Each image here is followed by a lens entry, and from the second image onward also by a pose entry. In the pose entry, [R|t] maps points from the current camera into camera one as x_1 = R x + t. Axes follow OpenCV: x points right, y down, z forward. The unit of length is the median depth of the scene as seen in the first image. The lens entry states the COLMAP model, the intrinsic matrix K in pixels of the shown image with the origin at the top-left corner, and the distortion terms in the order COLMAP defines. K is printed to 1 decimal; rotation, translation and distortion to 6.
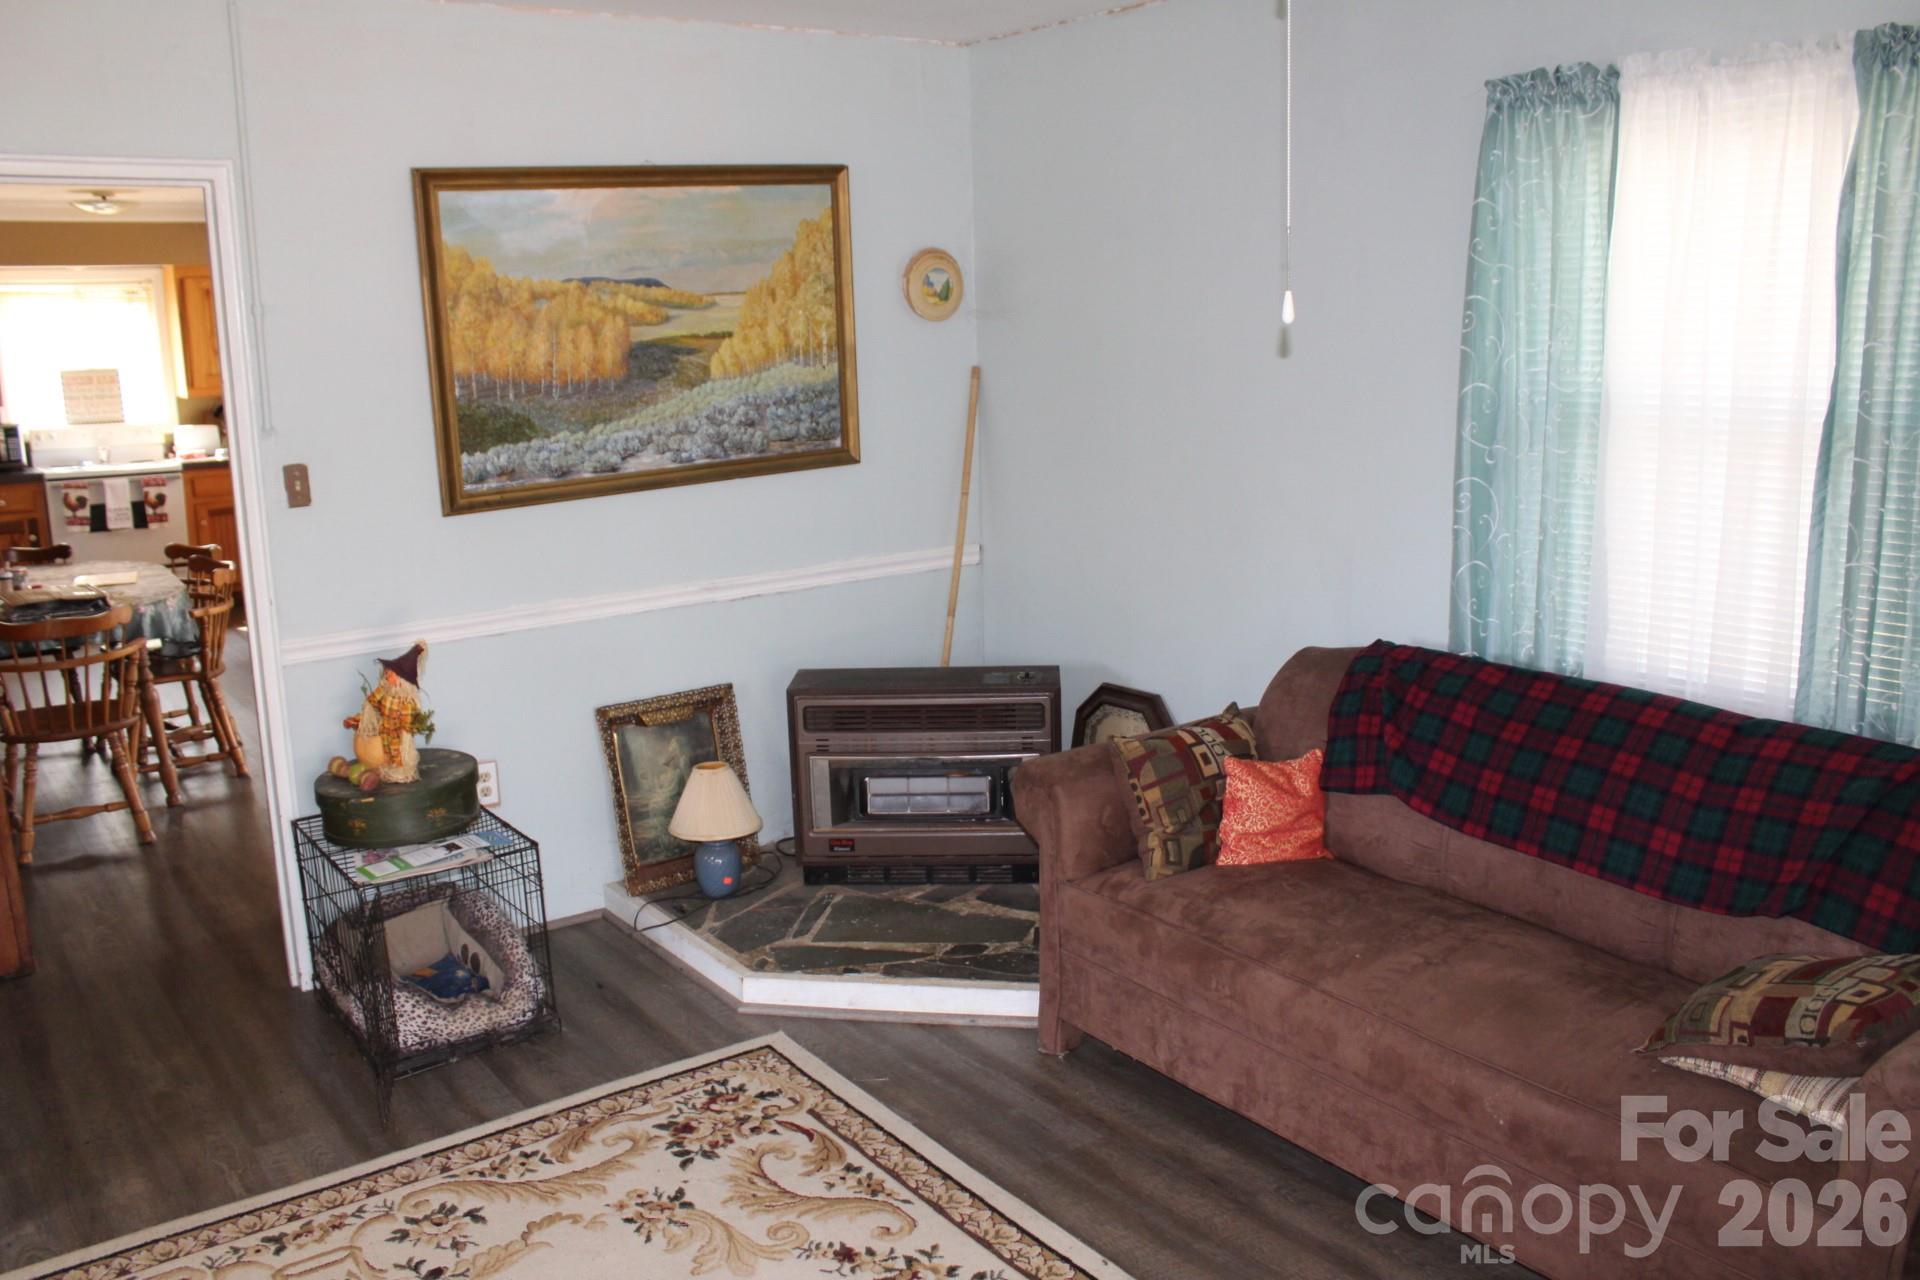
lens RADIAL K [[1546.0, 0, 960.0], [0, 1546.0, 640.0], [0, 0, 1]] dist [-0.001250, -0.000896]
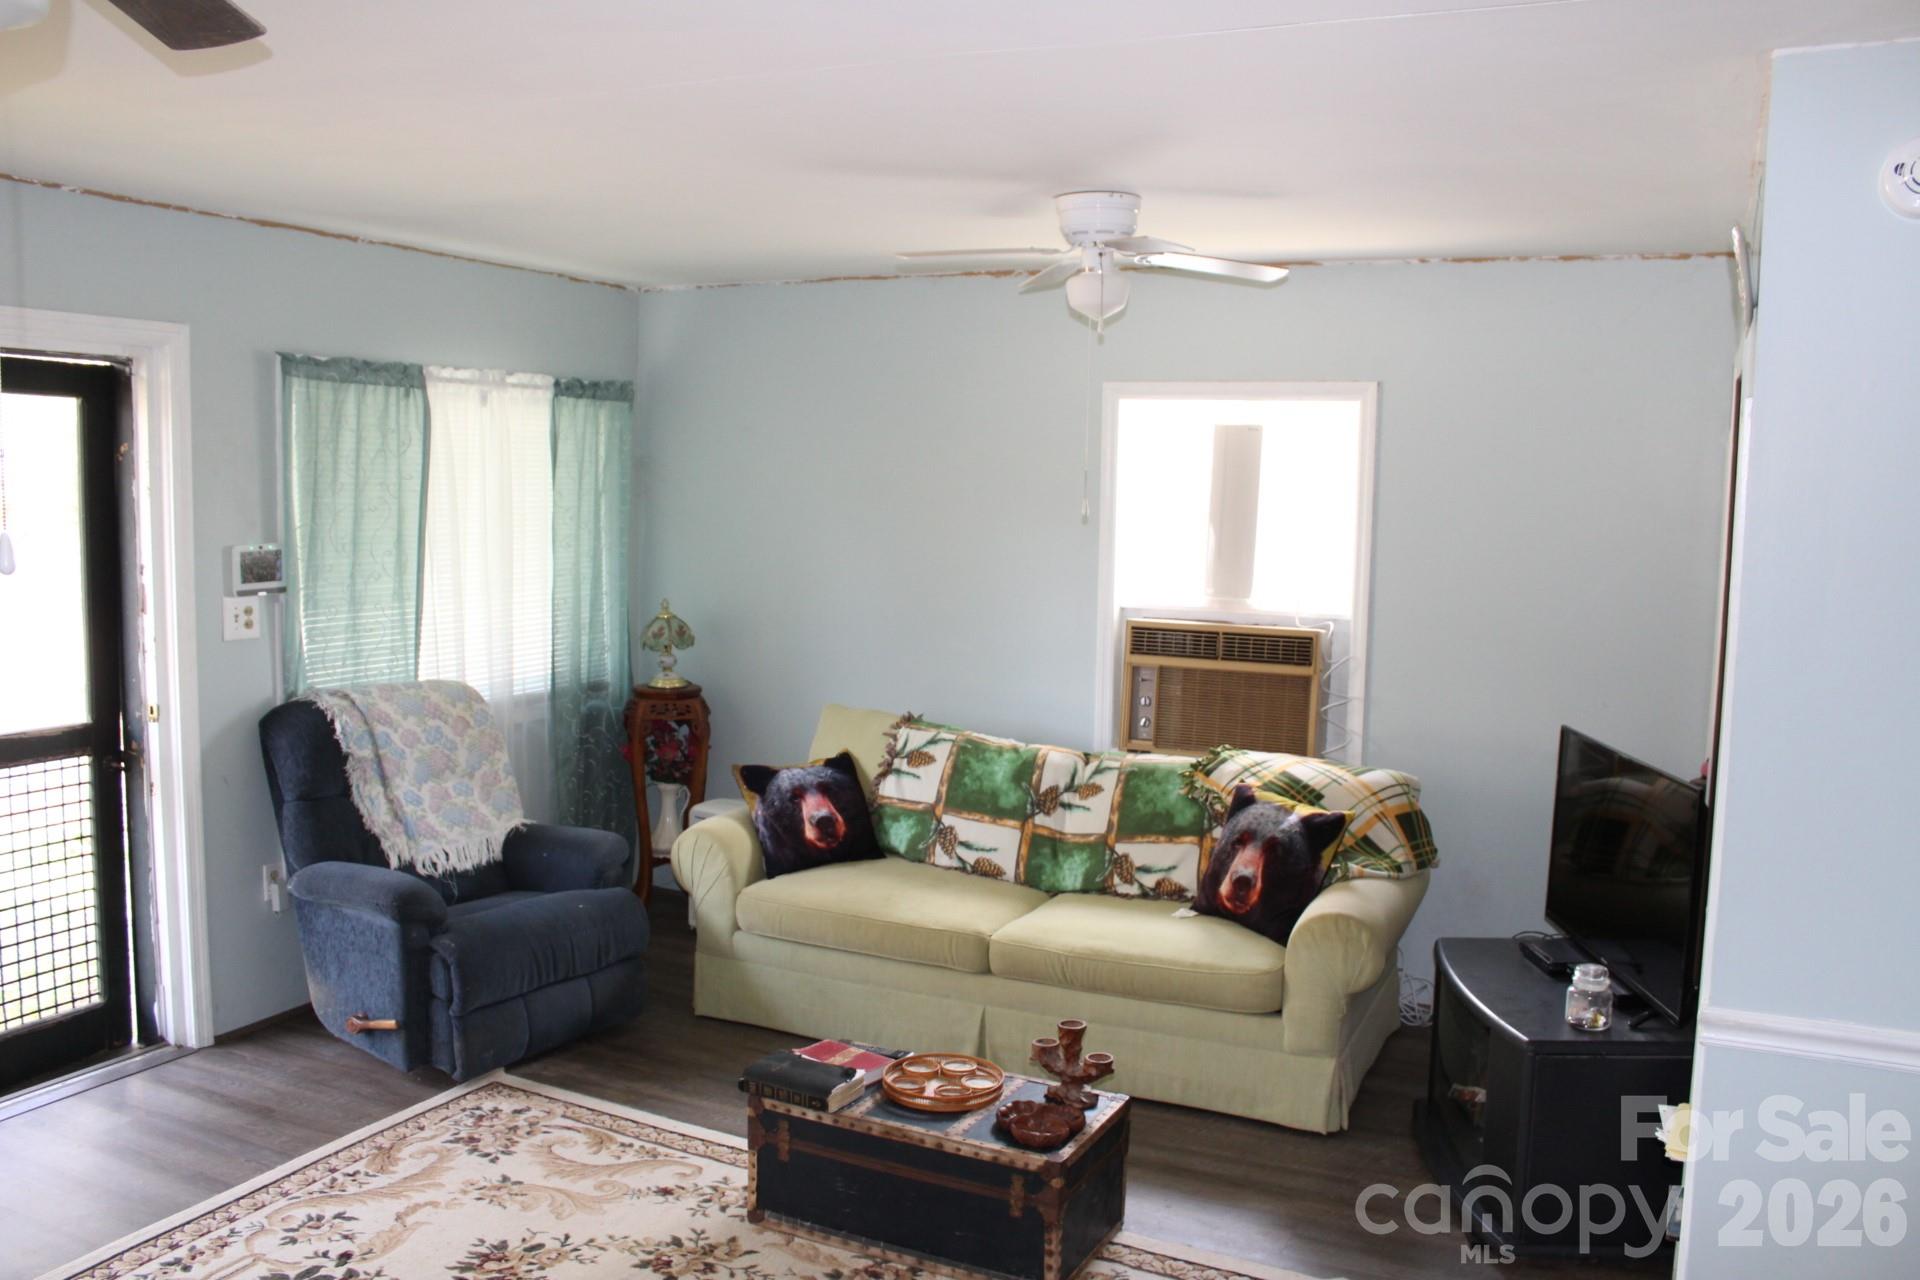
lens RADIAL K [[1546.0, 0, 960.0], [0, 1546.0, 640.0], [0, 0, 1]] dist [-0.001250, -0.000896]
pose [[0.888346, -0.009248, 0.459082, -0.408678], [0.056795, 0.994333, -0.089870, 0.068127], [-0.455649, 0.105909, 0.883837, -0.266824]]
